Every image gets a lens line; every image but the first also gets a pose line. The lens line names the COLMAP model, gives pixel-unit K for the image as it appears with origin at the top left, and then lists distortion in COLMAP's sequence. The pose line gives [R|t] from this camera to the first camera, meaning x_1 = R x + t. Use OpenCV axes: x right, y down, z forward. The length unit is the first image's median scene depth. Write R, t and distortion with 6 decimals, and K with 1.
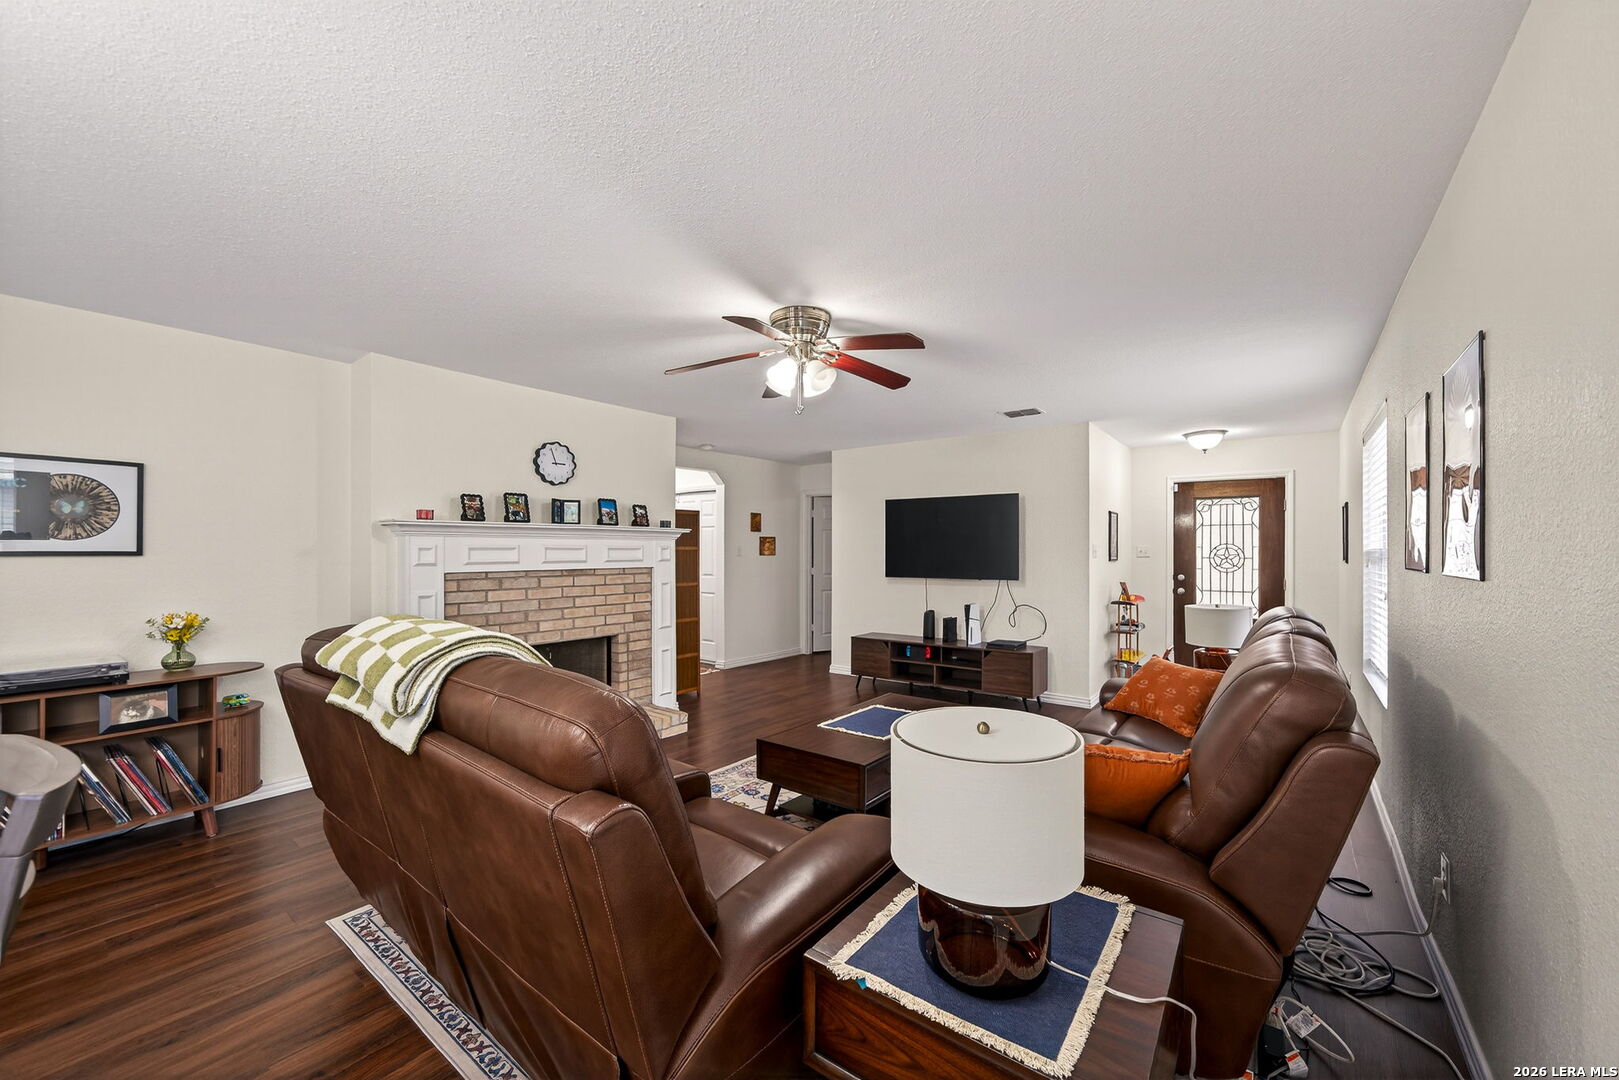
lens RADIAL K [[620.6, 0, 809.5], [0, 620.6, 540.0], [0, 0, 1]] dist [-0.000577, 0.000019]
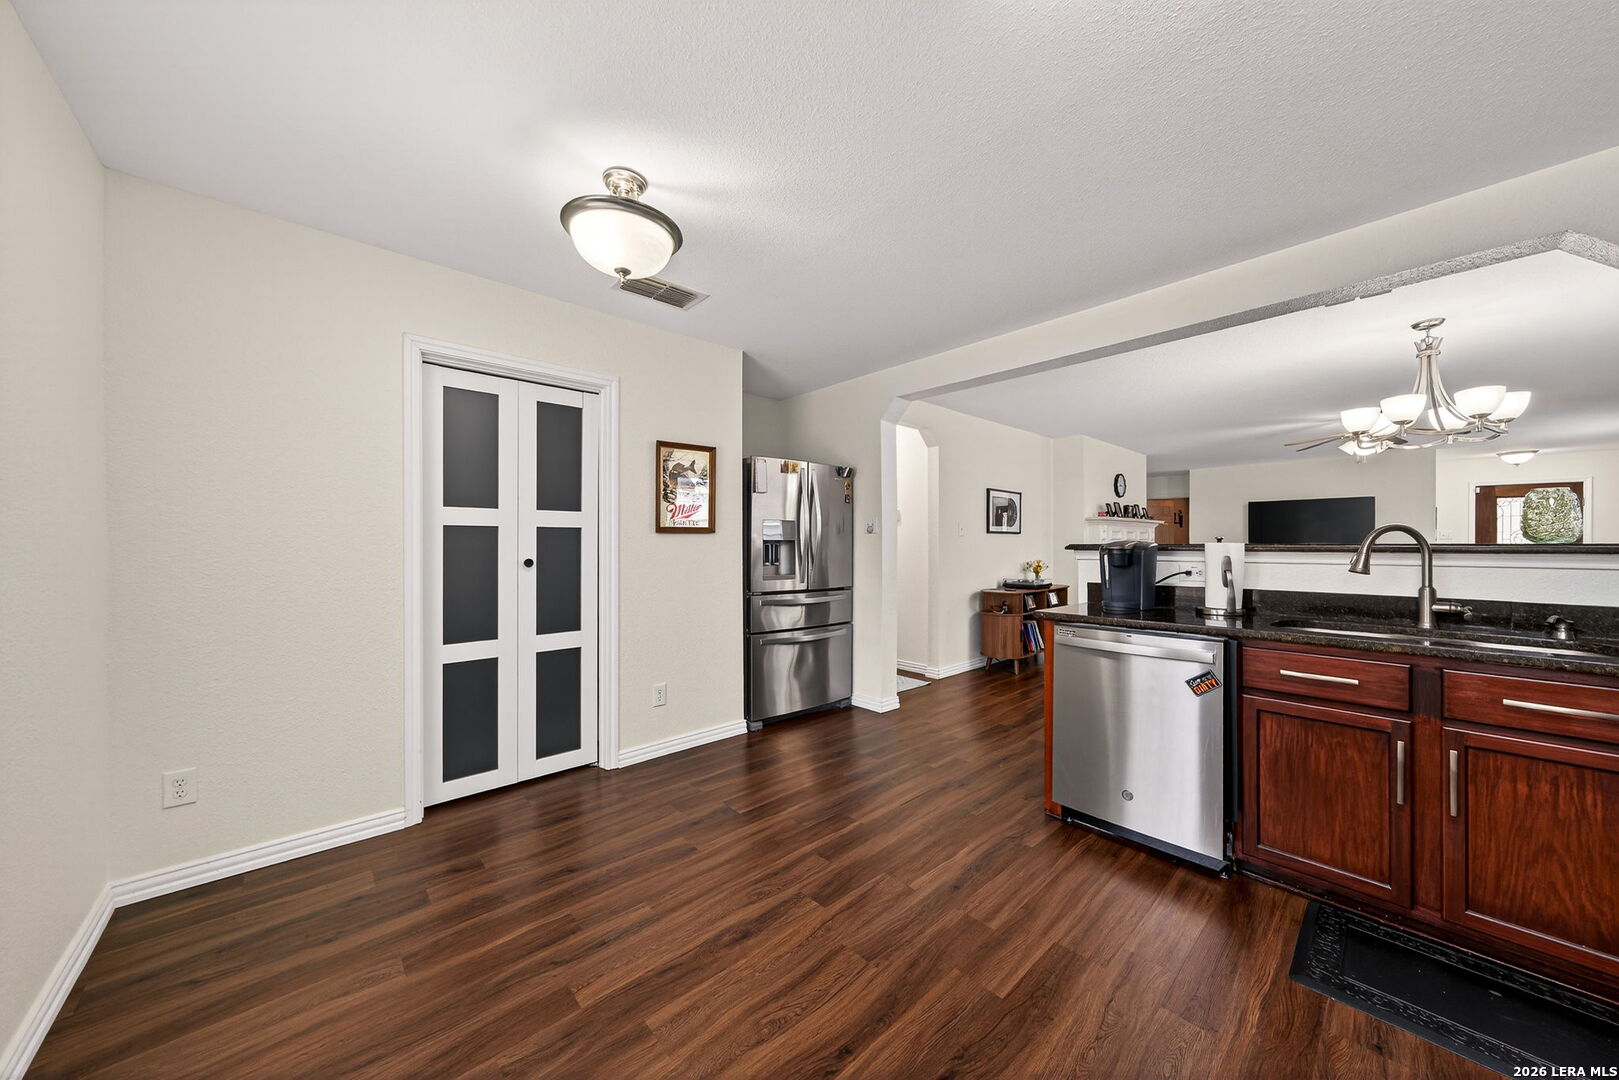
lens RADIAL K [[558.3, 0, 809.7], [0, 558.3, 546.2], [0, 0, 1]] dist [0.000343, 0.000120]
pose [[0.985930, -0.003752, -0.167115, -0.949034], [0.005572, 0.999930, 0.010426, 0.029787], [0.167064, -0.011211, 0.985882, -0.697501]]
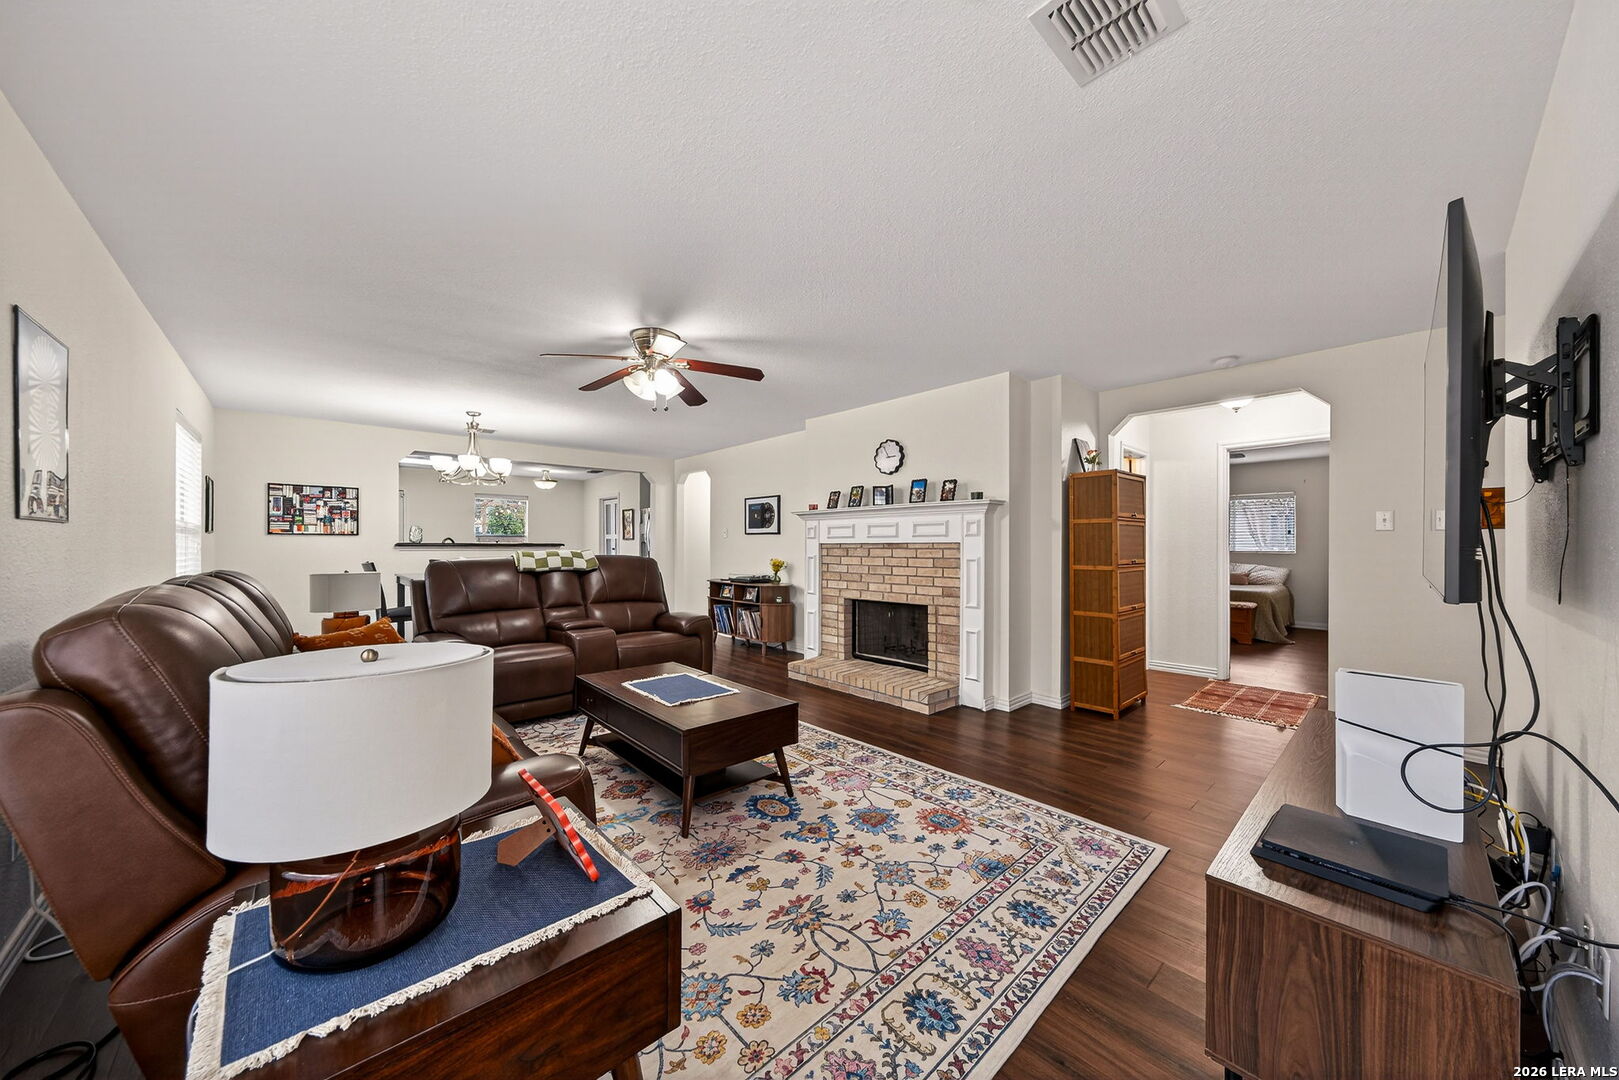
lens RADIAL K [[558.3, 0, 809.7], [0, 558.3, 546.2], [0, 0, 1]] dist [0.000343, 0.000120]
pose [[-0.147041, -0.003935, -0.989123, 0.660787], [0.008006, 0.999955, -0.005168, 0.054189], [0.989098, -0.008679, -0.147003, 0.934814]]
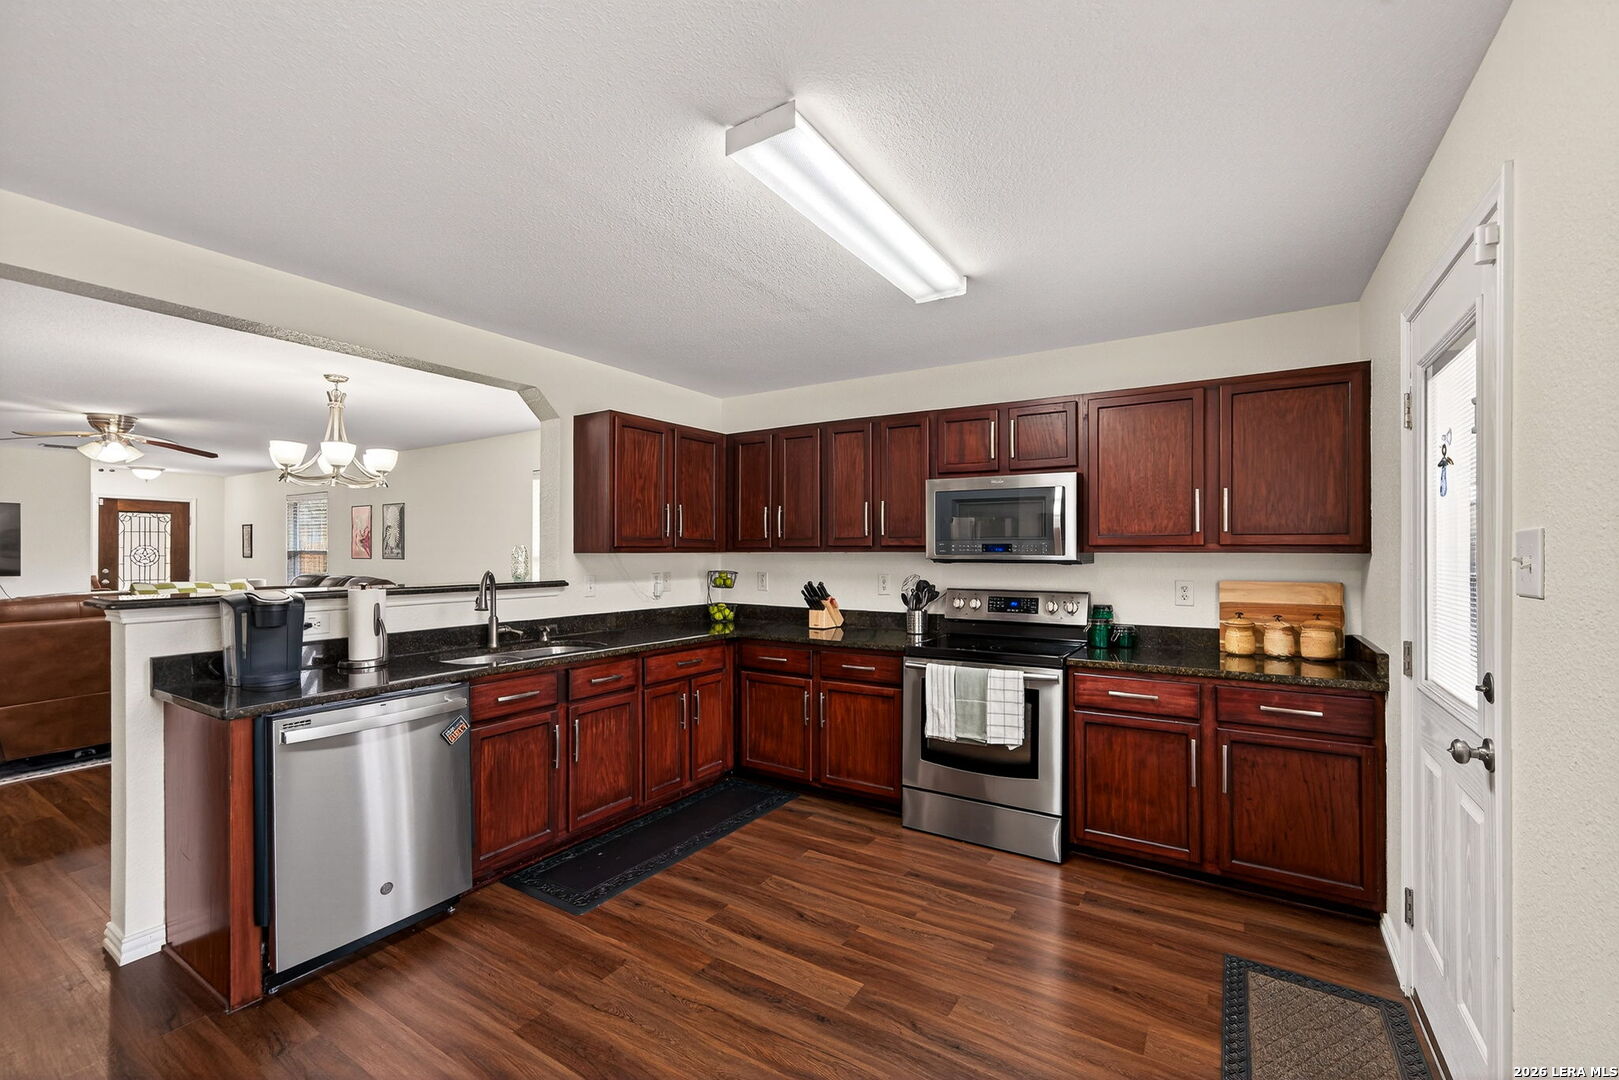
lens RADIAL K [[669.1, 0, 813.0], [0, 669.1, 549.6], [0, 0, 1]] dist [-0.000385, 0.000156]
pose [[-0.113462, -0.003750, 0.993535, -1.301868], [-0.012652, 0.999917, 0.002329, -0.009272], [-0.993462, -0.012306, -0.113500, -0.431106]]
